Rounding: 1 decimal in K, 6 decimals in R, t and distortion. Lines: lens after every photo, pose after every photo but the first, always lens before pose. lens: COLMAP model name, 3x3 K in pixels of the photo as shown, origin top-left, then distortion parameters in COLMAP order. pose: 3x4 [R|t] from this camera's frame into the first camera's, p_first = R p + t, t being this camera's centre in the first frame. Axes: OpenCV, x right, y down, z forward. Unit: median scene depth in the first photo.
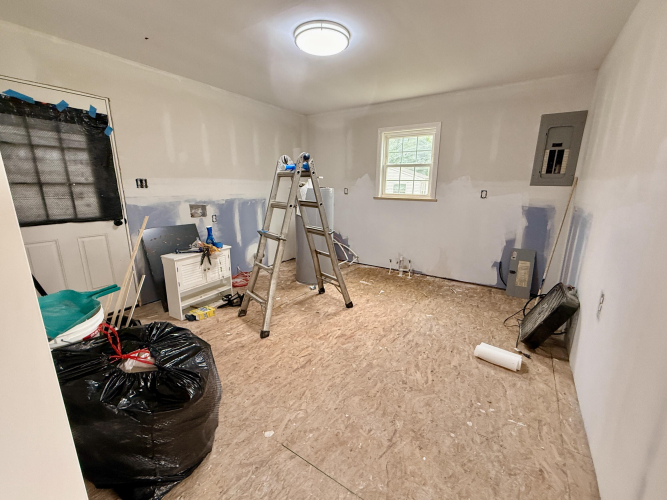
lens RADIAL K [[280.7, 0, 332.9], [0, 280.7, 248.6], [0, 0, 1]] dist [-0.000787, 0.000007]
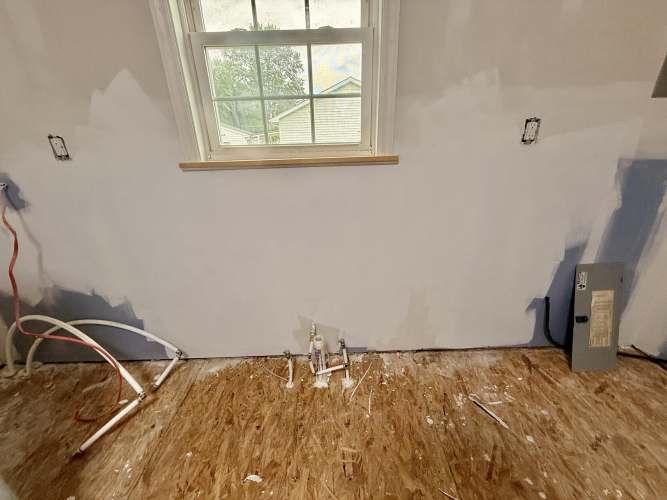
lens RADIAL K [[280.7, 0, 337.5], [0, 280.7, 255.4], [0, 0, 1]] dist [-0.000787, 0.000007]
pose [[0.825049, -0.245217, 0.509081, 0.132632], [0.164752, 0.966178, 0.198386, -0.150364], [-0.540510, -0.079806, 0.837544, 0.814897]]
